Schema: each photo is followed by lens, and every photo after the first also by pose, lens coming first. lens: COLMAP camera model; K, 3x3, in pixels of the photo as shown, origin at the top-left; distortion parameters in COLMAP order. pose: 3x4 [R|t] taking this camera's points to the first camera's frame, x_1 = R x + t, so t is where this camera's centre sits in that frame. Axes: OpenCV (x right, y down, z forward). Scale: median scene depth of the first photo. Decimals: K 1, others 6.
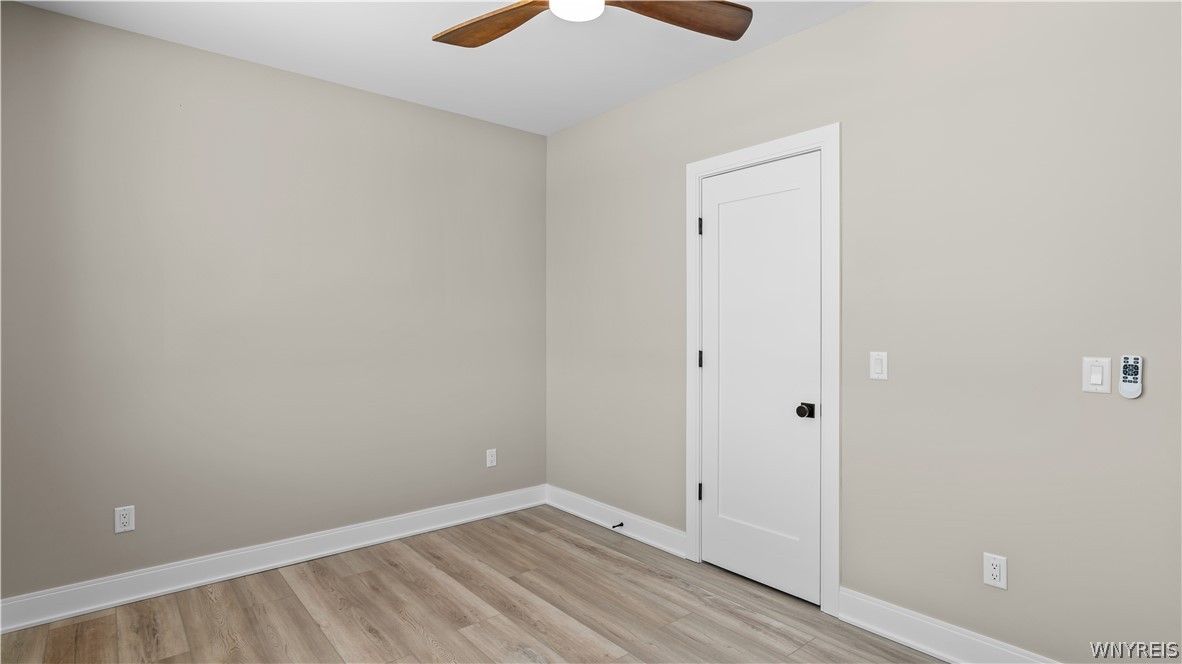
lens RADIAL K [[585.8, 0, 591.5], [0, 585.8, 331.0], [0, 0, 1]] dist [-0.001902, 0.000355]
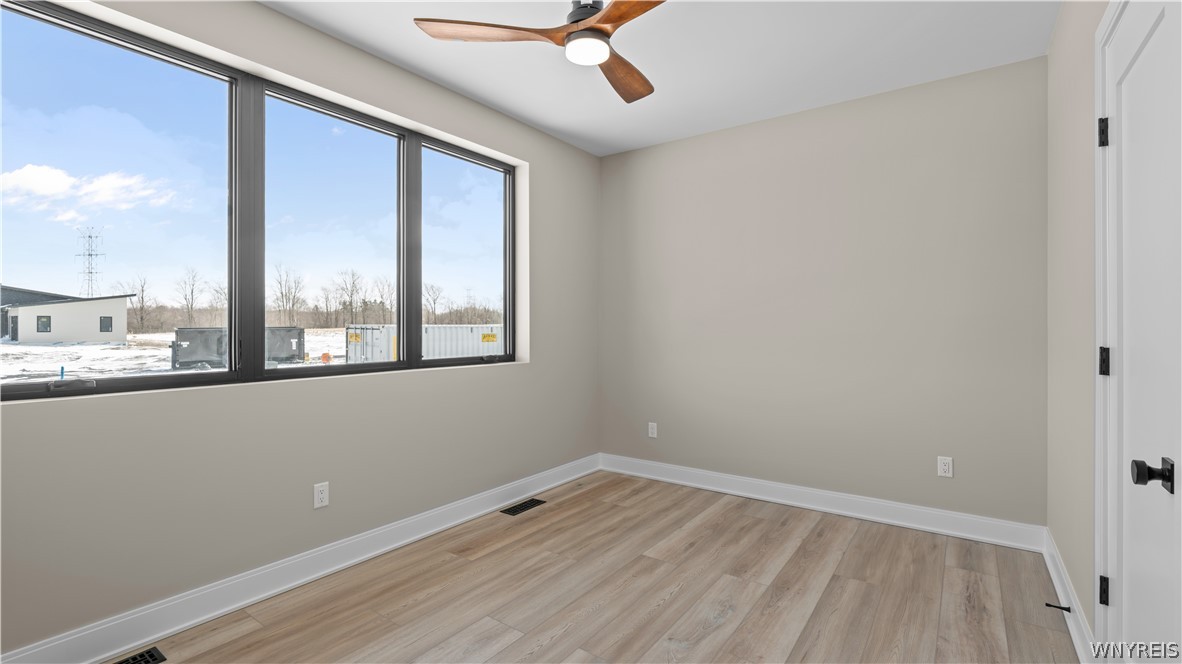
lens RADIAL K [[524.0, 0, 590.7], [0, 524.0, 329.1], [0, 0, 1]] dist [-0.000243, 0.000092]
pose [[0.243414, 0.002647, -0.969919, 0.600064], [-0.002890, 0.999994, 0.002003, 0.018252], [0.969918, 0.002316, 0.243420, 0.406184]]
